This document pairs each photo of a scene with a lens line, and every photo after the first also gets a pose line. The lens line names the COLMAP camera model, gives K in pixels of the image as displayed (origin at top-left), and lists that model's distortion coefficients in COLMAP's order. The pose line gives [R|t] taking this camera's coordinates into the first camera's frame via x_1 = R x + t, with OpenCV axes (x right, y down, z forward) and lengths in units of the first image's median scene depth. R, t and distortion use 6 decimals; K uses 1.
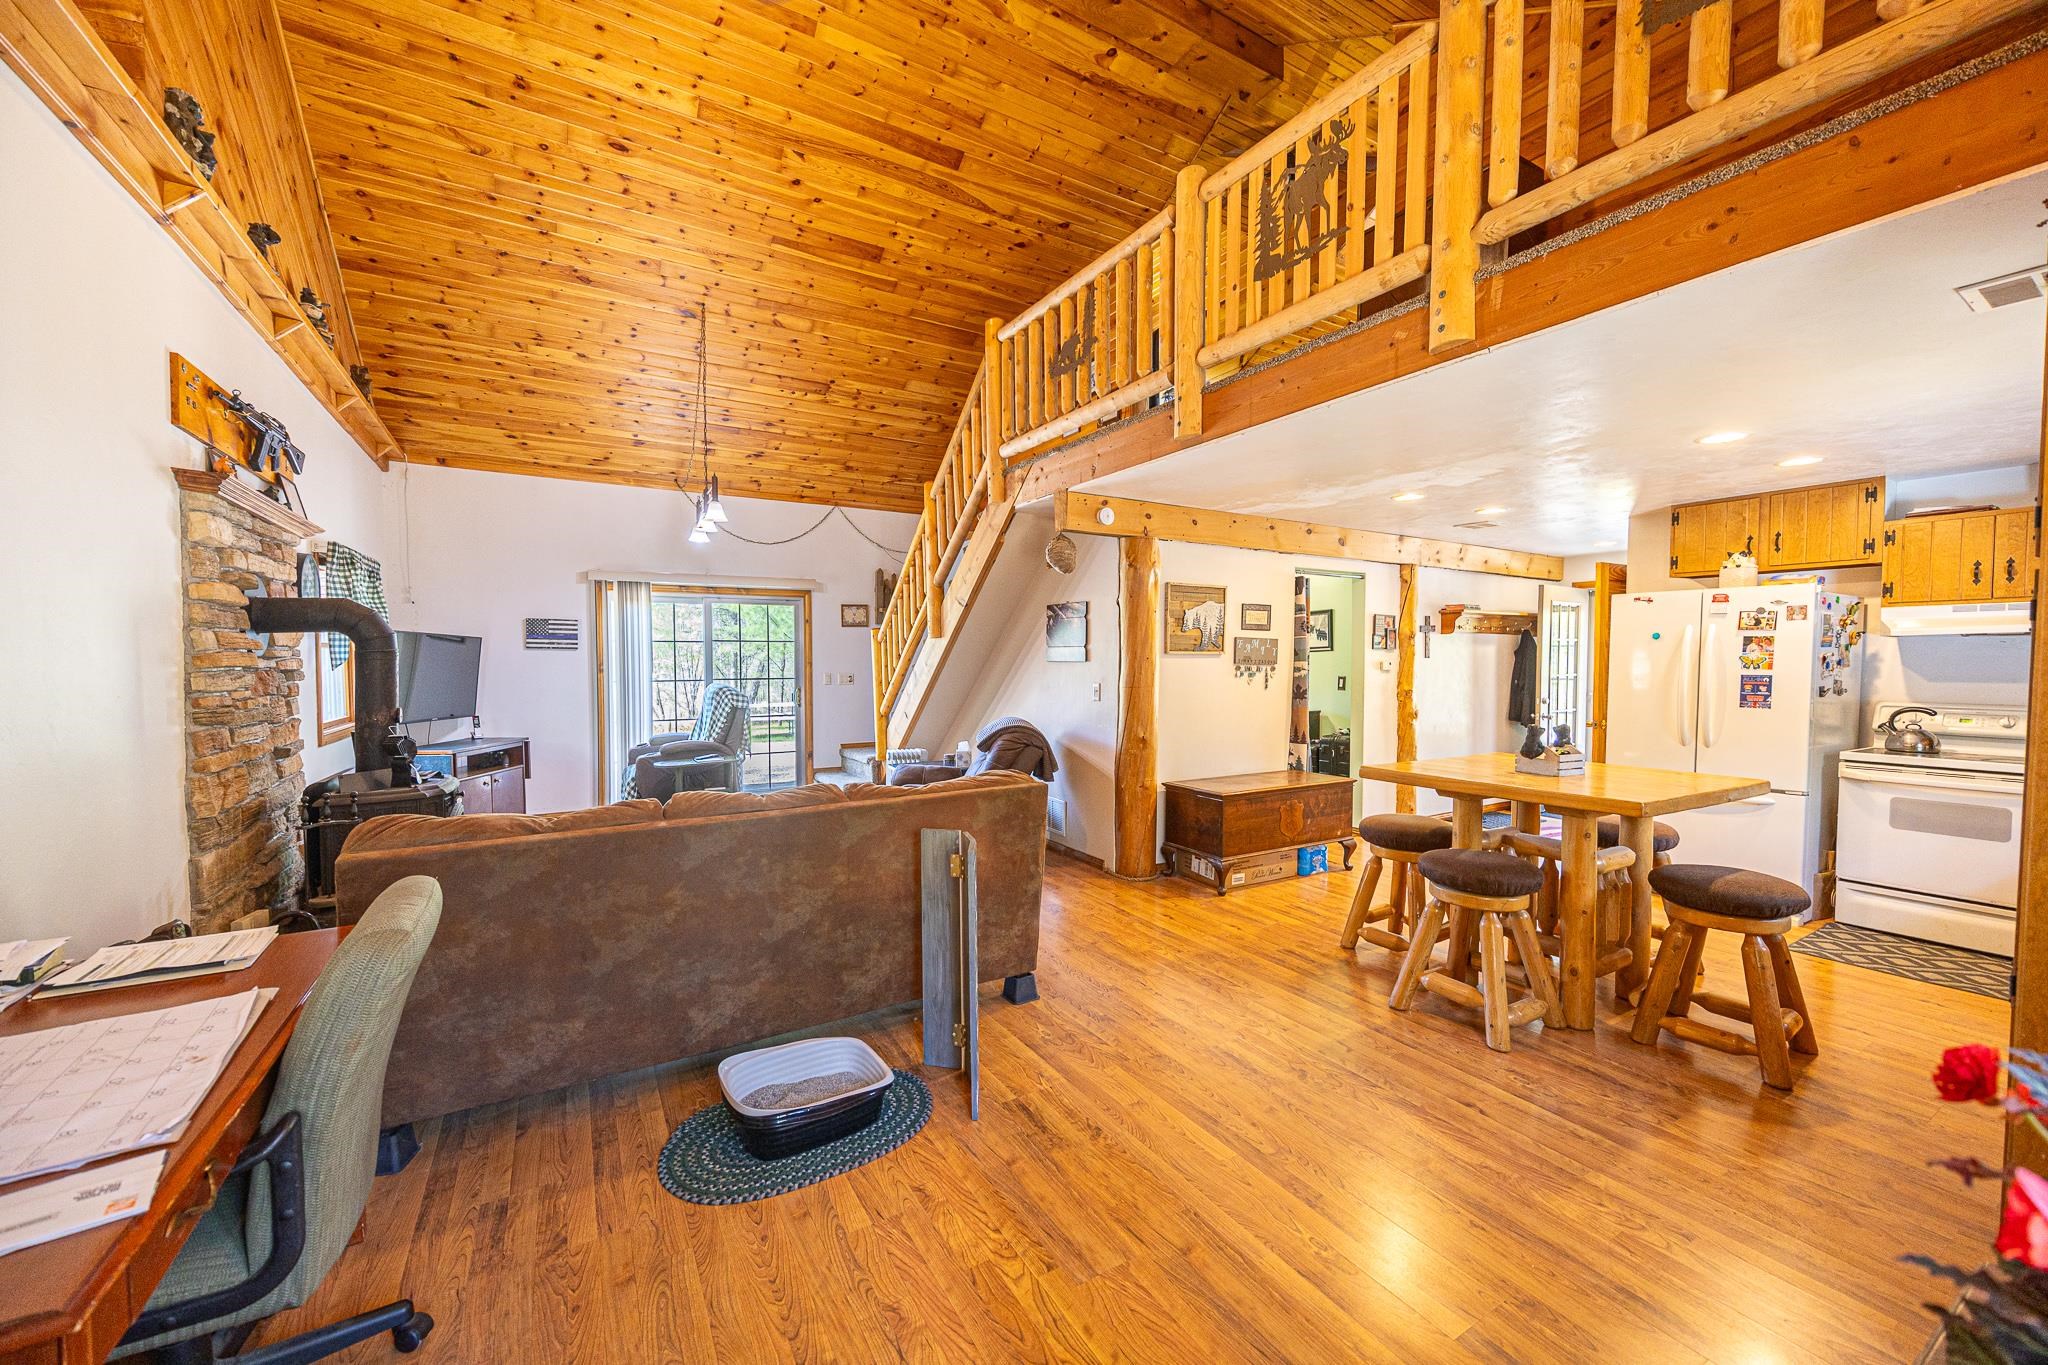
lens RADIAL K [[785.3, 0, 1020.6], [0, 785.3, 685.3], [0, 0, 1]] dist [-0.001992, -0.000888]
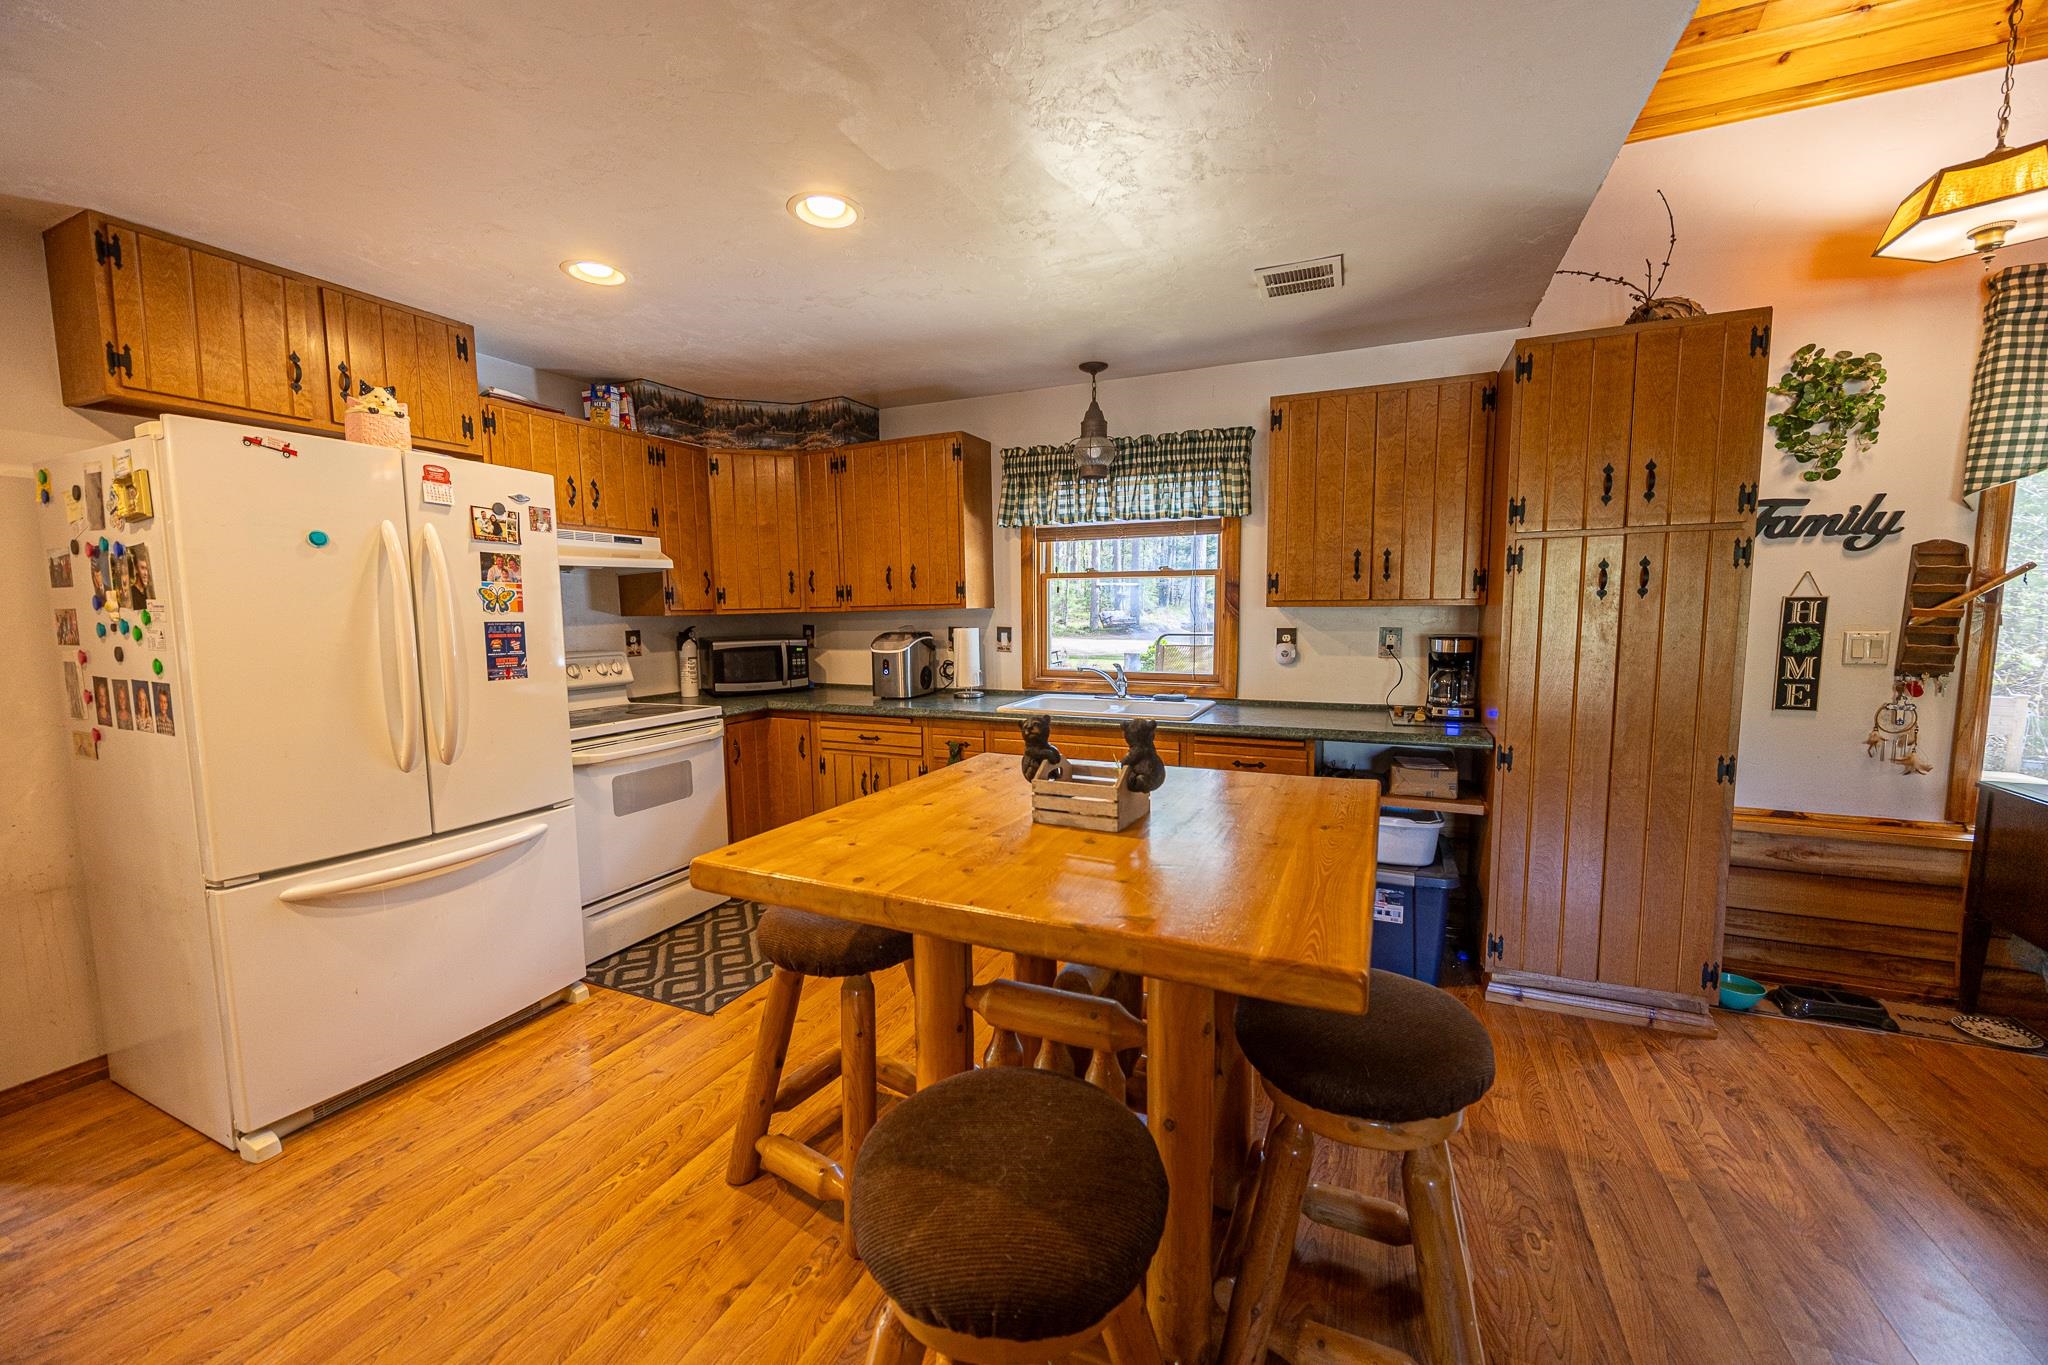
lens RADIAL K [[785.3, 0, 1024.6], [0, 785.3, 684.6], [0, 0, 1]] dist [-0.001992, -0.000888]
pose [[-0.582054, -0.075030, 0.809681, 0.203717], [0.035848, 0.992398, 0.117732, -0.017793], [-0.812360, 0.097552, -0.574939, 0.846756]]
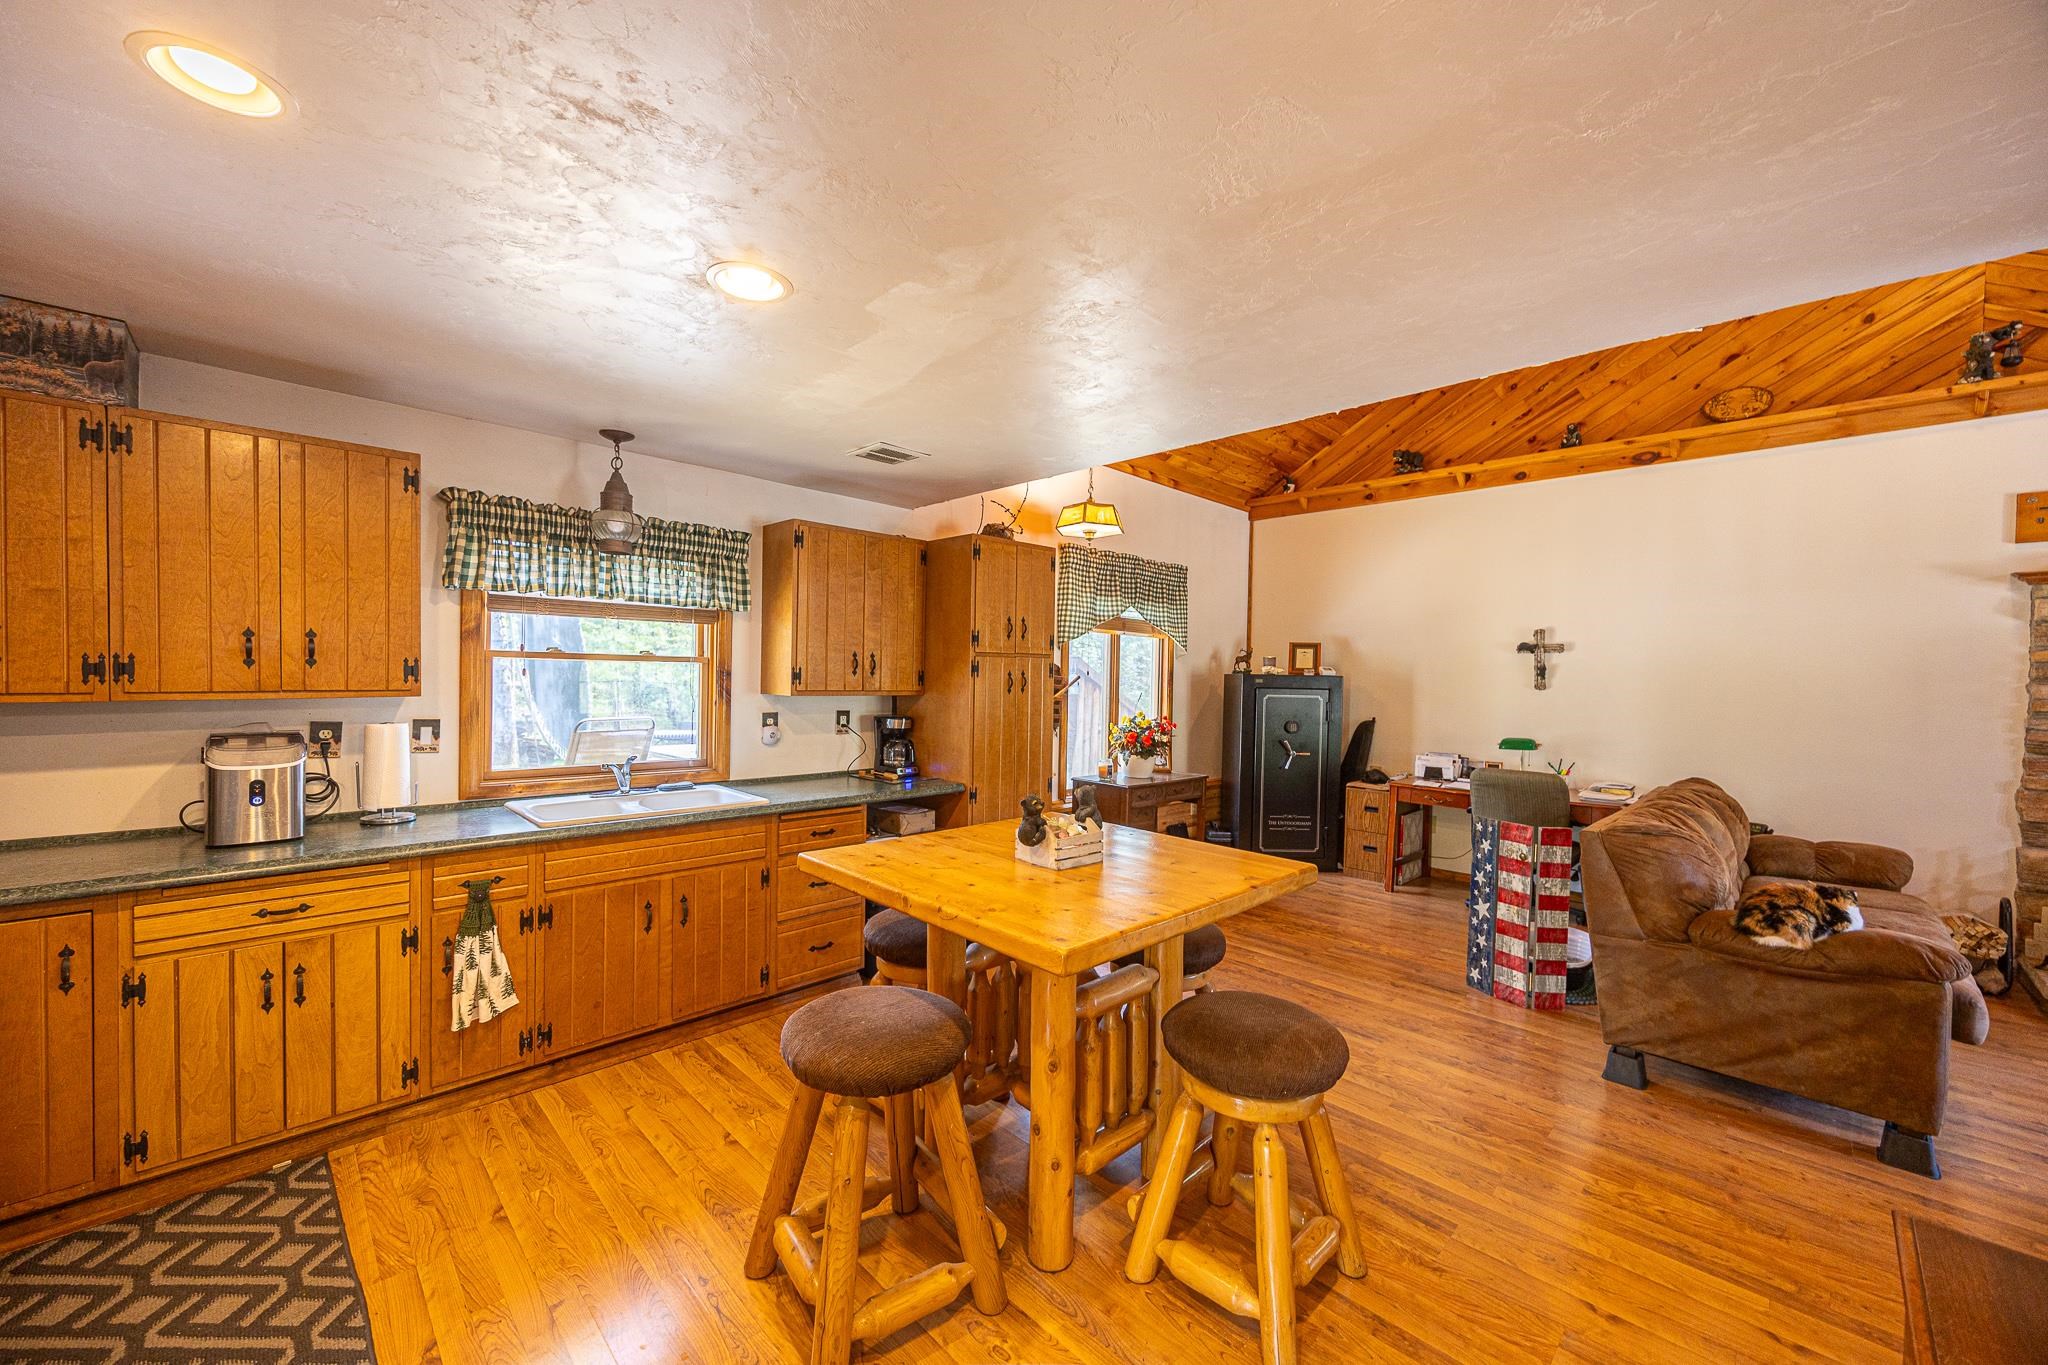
lens RADIAL K [[785.3, 0, 1034.6], [0, 785.3, 689.9], [0, 0, 1]] dist [-0.001992, -0.000888]
pose [[-0.966632, -0.014591, -0.255752, 0.567265], [-0.028505, 0.998303, 0.050779, -0.046830], [0.254577, 0.056375, -0.965408, 1.073422]]
